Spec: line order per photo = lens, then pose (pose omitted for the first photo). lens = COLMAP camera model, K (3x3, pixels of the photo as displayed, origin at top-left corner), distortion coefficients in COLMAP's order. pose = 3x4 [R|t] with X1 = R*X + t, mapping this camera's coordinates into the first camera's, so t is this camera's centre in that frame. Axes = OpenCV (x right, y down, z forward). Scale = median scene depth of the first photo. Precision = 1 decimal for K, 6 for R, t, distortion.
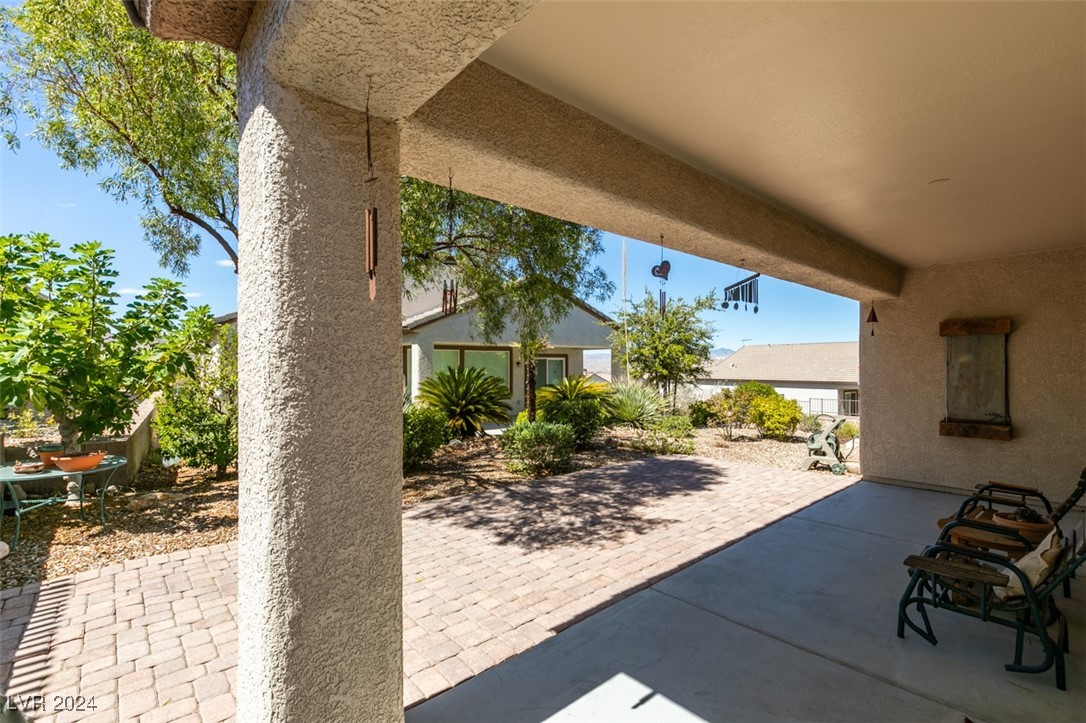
lens RADIAL K [[488.5, 0, 542.6], [0, 488.5, 367.7], [0, 0, 1]] dist [0.007083, -0.000717]
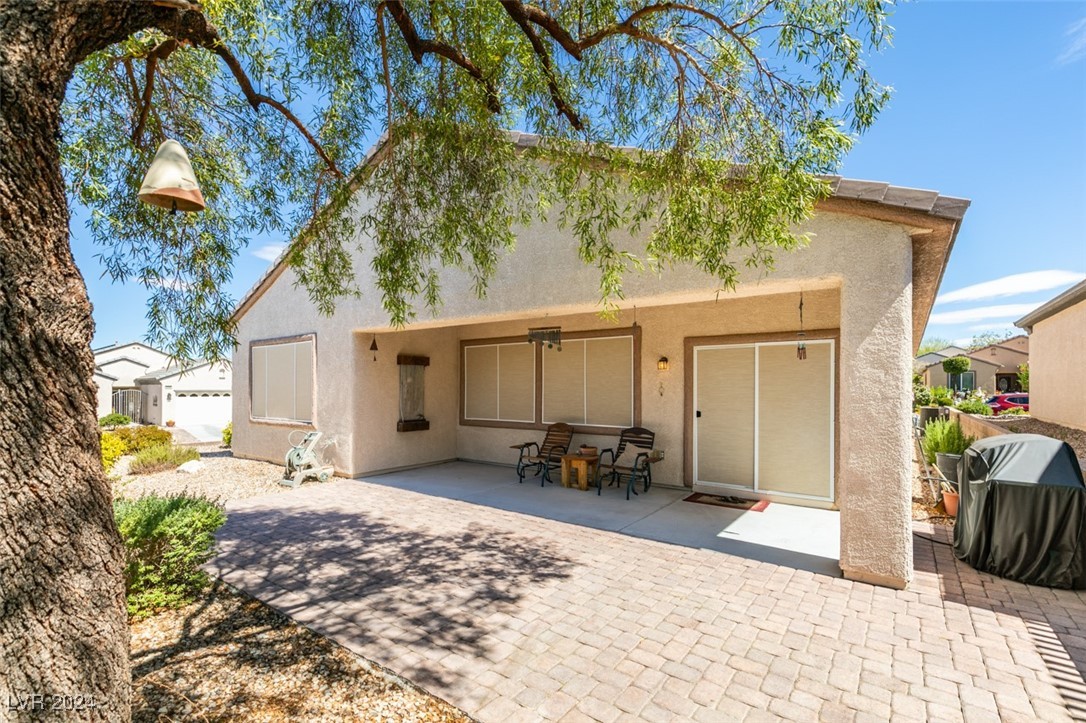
lens RADIAL K [[491.3, 0, 546.8], [0, 491.3, 388.3], [0, 0, 1]] dist [0.004222, -0.000218]
pose [[-0.216179, -0.003542, 0.976347, -0.804348], [-0.001159, 0.999994, 0.003372, 0.001325], [-0.976353, -0.000402, -0.216181, 1.014231]]
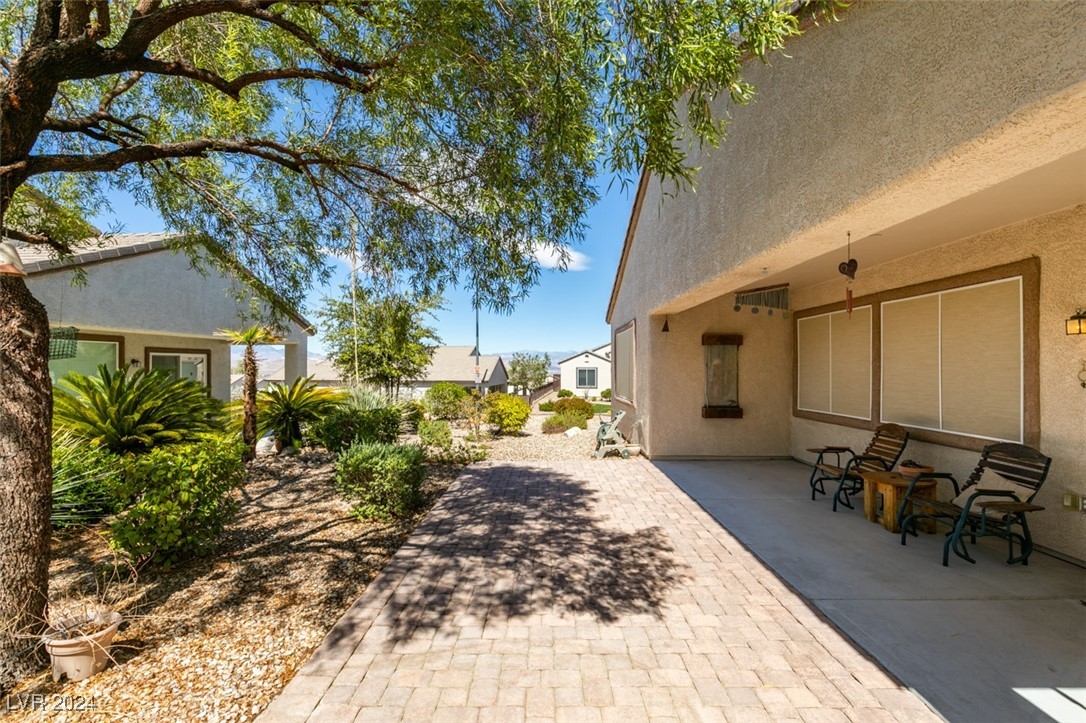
lens RADIAL K [[488.5, 0, 542.6], [0, 488.5, 367.7], [0, 0, 1]] dist [0.007083, -0.000717]
pose [[0.667364, 0.002417, 0.744728, -0.551277], [-0.001962, 0.999997, -0.001487, 0.001637], [-0.744729, -0.000469, 0.667367, 0.495451]]
